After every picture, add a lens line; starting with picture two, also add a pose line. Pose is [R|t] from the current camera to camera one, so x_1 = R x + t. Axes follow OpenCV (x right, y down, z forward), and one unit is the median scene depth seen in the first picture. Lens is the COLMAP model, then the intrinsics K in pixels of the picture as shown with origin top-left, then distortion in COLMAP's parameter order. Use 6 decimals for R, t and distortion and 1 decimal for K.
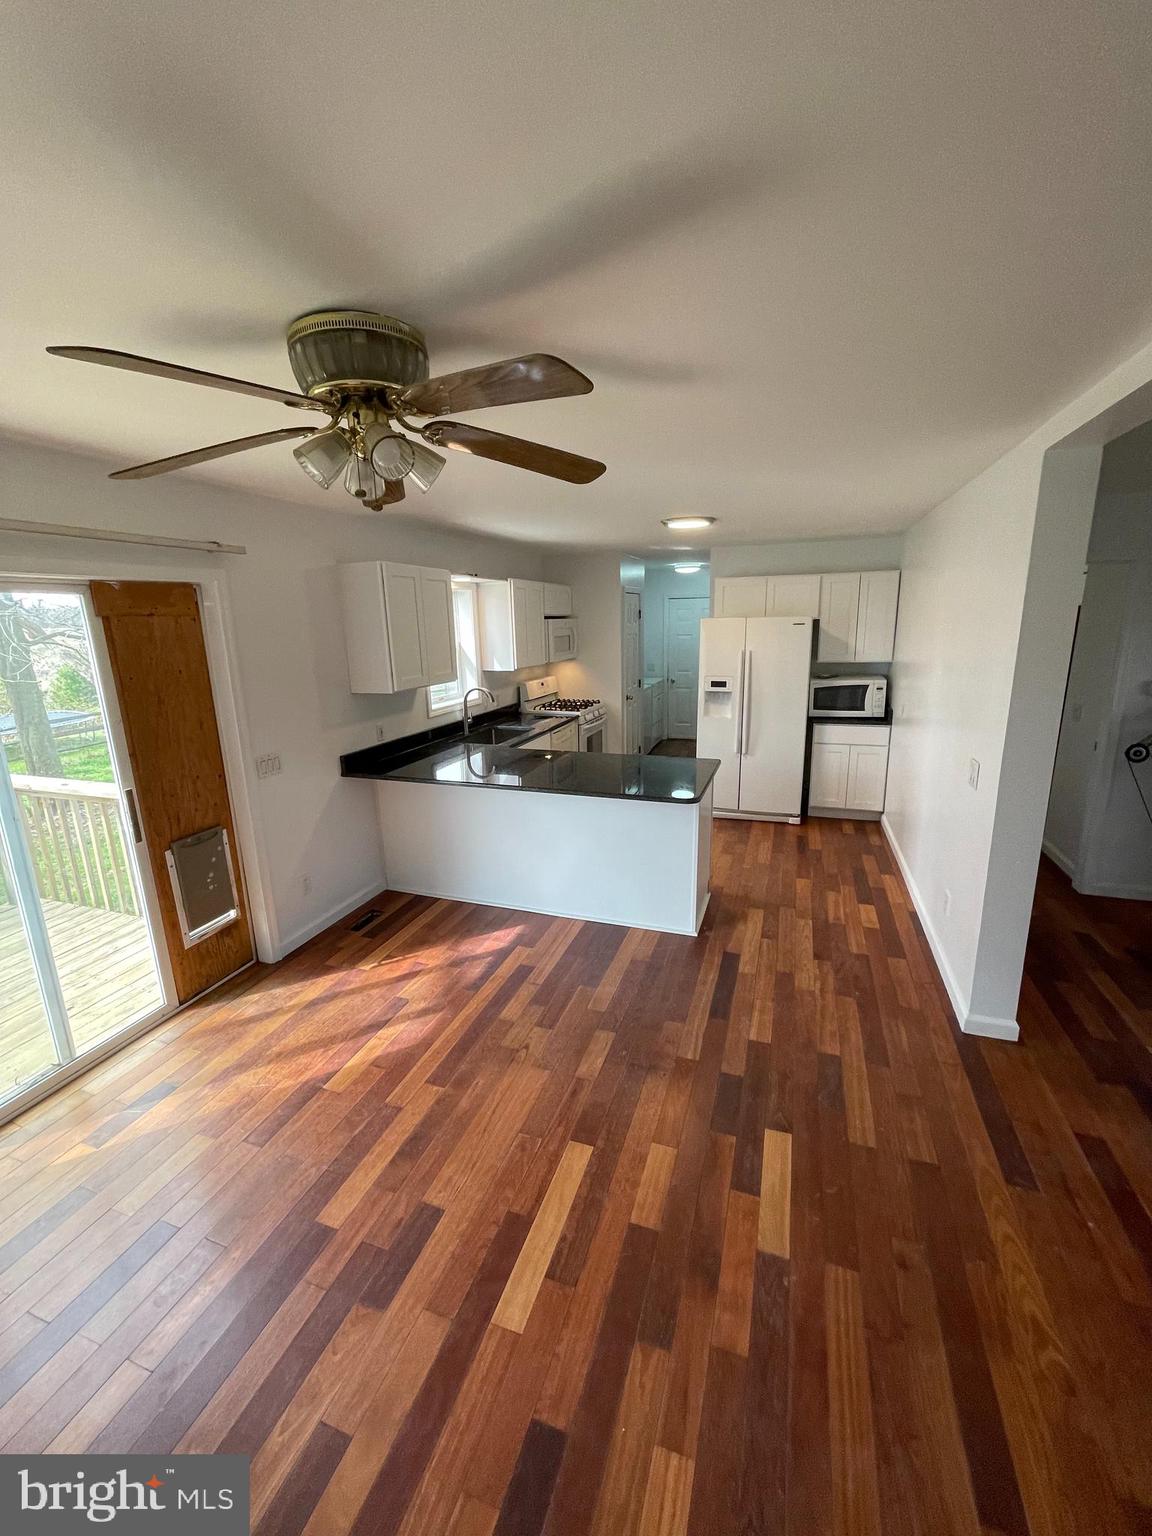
lens RADIAL K [[619.5, 0, 576.0], [0, 619.5, 768.0], [0, 0, 1]] dist [-0.002226, -0.000622]
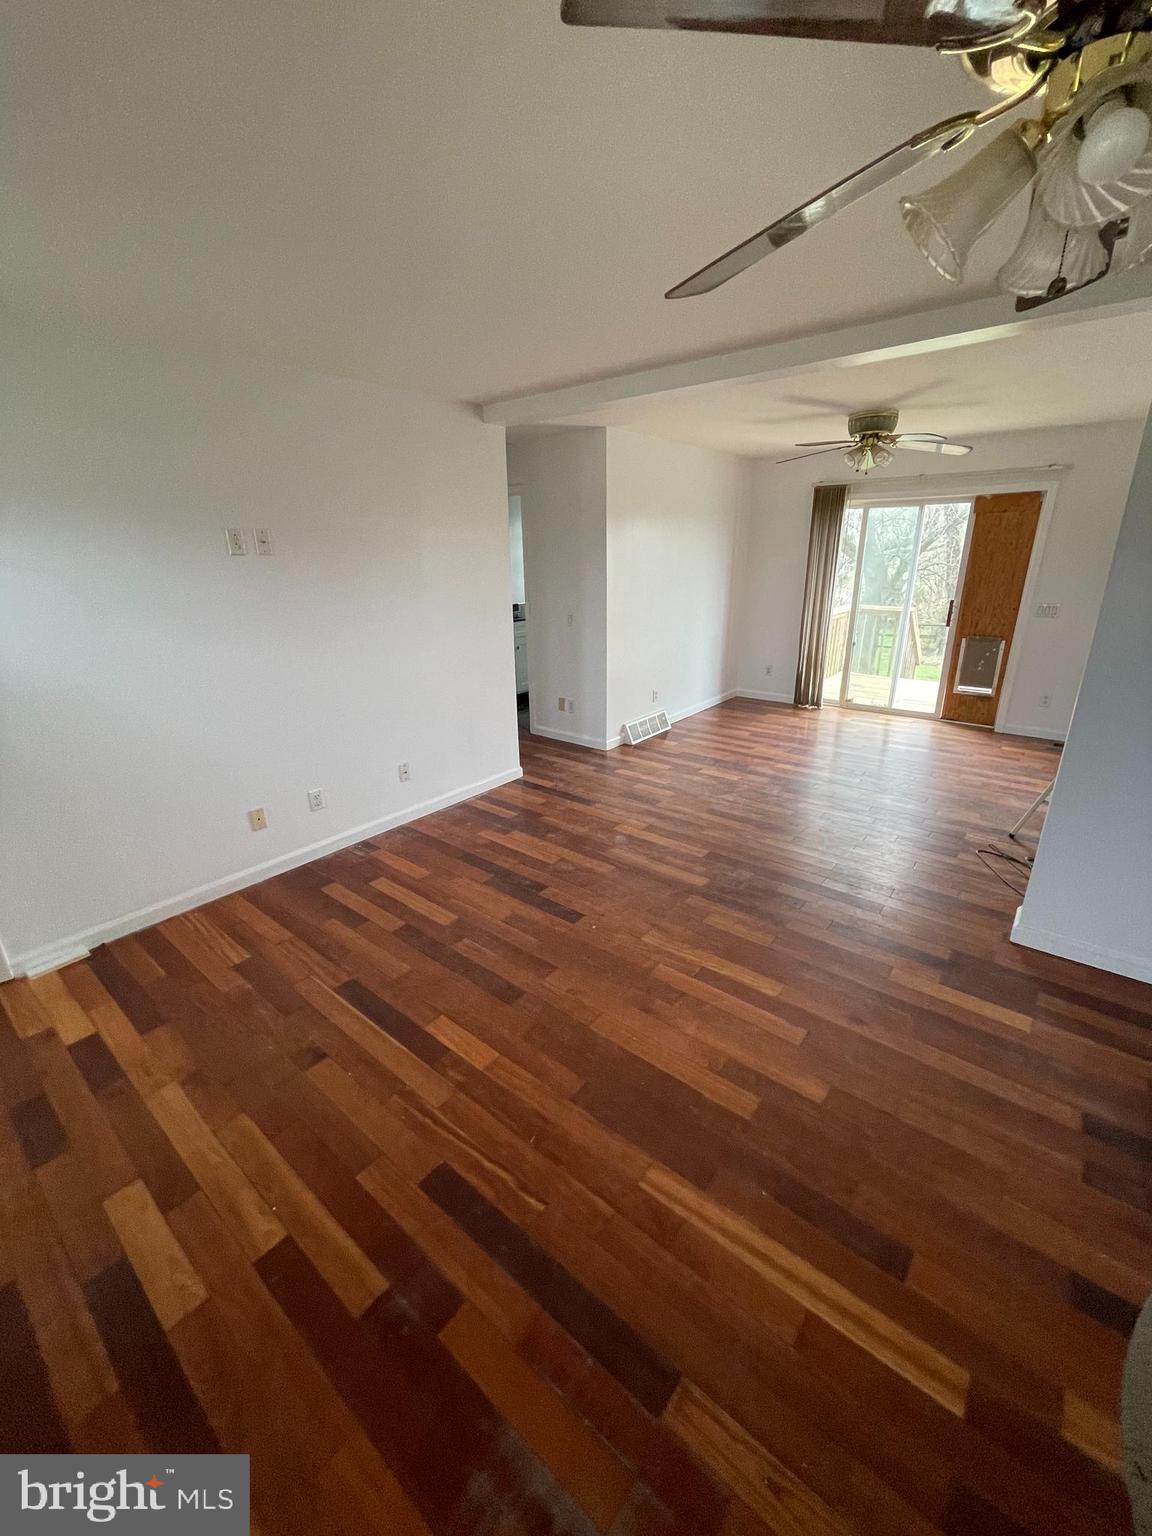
lens RADIAL K [[619.5, 0, 576.0], [0, 619.5, 768.0], [0, 0, 1]] dist [-0.002226, -0.000622]
pose [[-0.340061, 0.341429, -0.876233, 1.588492], [-0.193593, 0.886389, 0.420519, -0.087323], [0.920261, 0.312635, -0.235328, 0.452450]]
